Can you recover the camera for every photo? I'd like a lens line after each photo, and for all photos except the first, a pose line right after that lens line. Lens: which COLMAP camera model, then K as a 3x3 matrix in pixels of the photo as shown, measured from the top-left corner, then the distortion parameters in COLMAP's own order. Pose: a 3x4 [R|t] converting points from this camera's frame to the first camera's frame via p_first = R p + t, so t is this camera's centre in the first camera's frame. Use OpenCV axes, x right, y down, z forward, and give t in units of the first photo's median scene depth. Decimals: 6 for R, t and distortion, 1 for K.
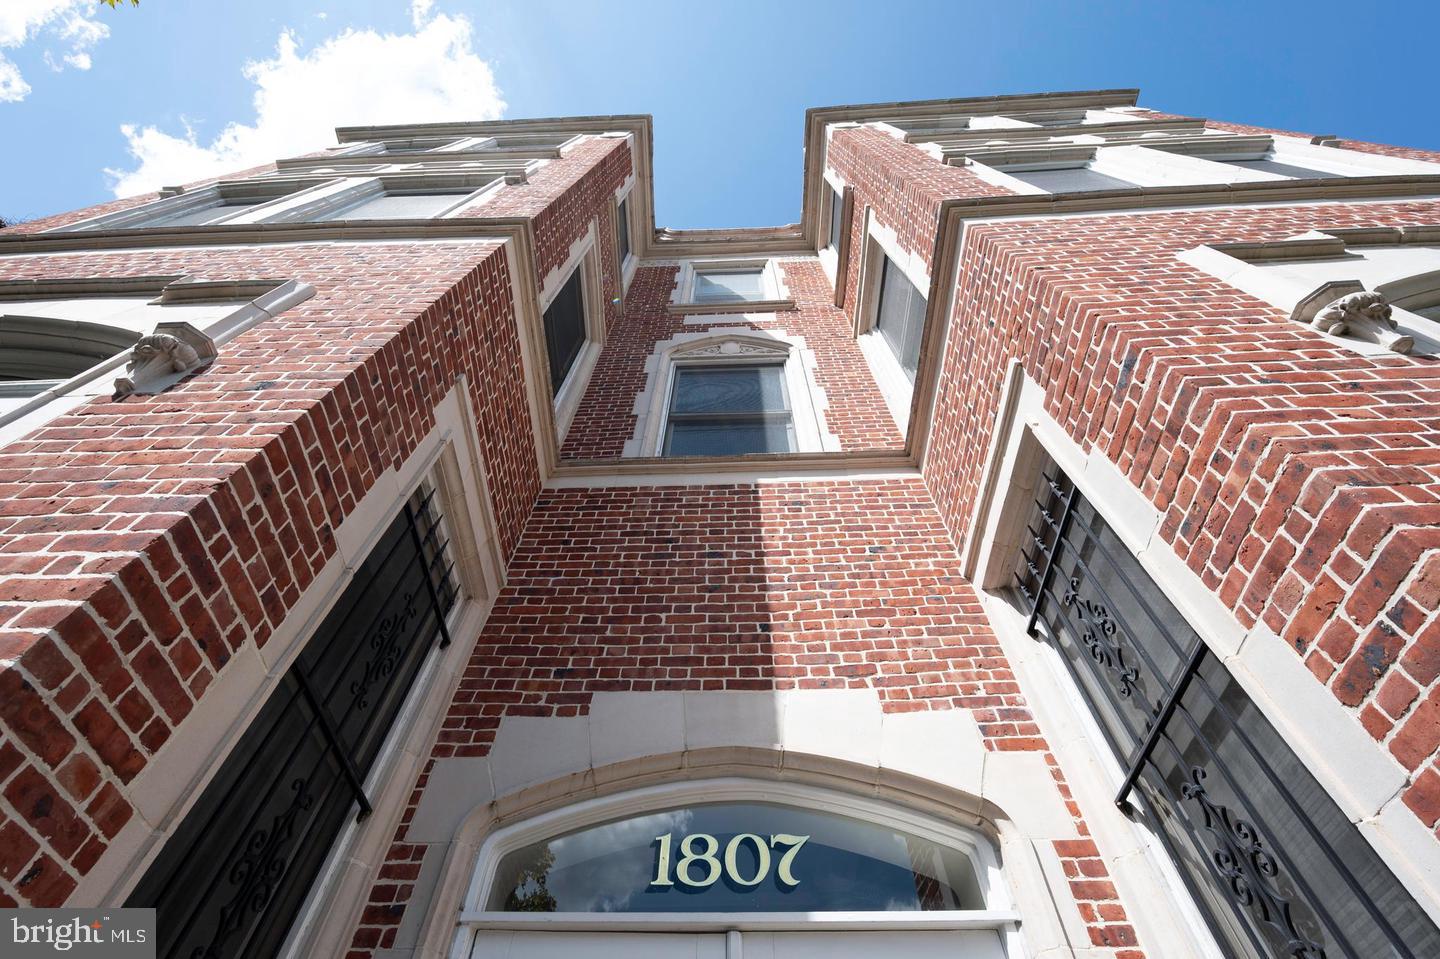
lens RADIAL K [[596.5, 0, 715.8], [0, 596.5, 480.4], [0, 0, 1]] dist [0.000011, -0.000101]
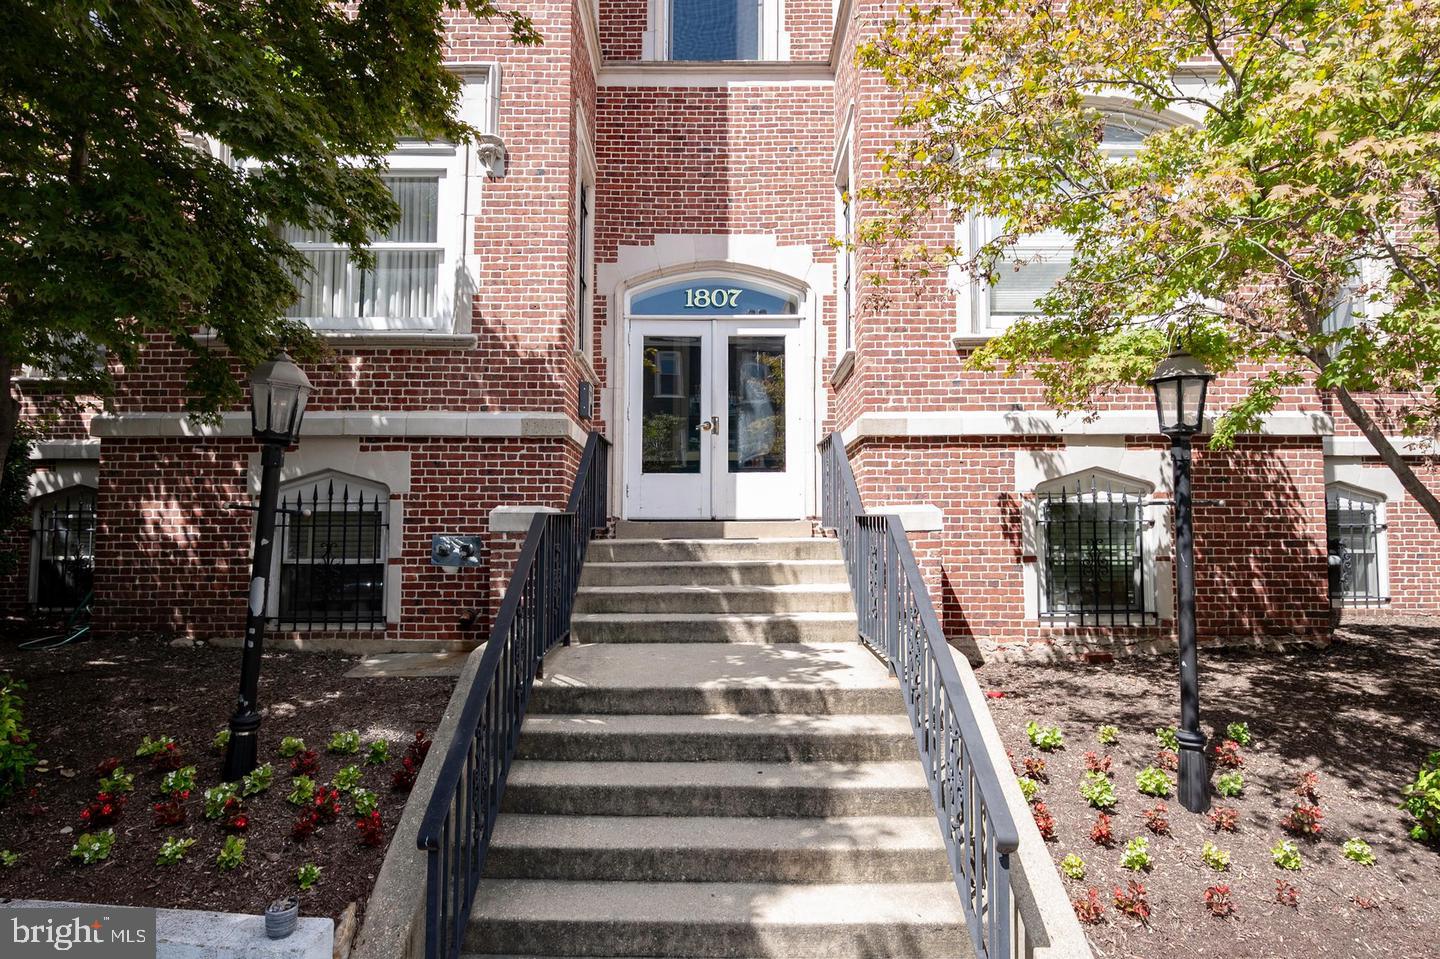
lens RADIAL K [[596.5, 0, 724.2], [0, 596.5, 478.8], [0, 0, 1]] dist [0.000011, -0.000101]
pose [[0.999698, -0.008901, 0.022922, 0.002833], [-0.014339, 0.546282, 0.837478, -1.047062], [-0.019976, -0.837554, 0.545989, -1.042383]]
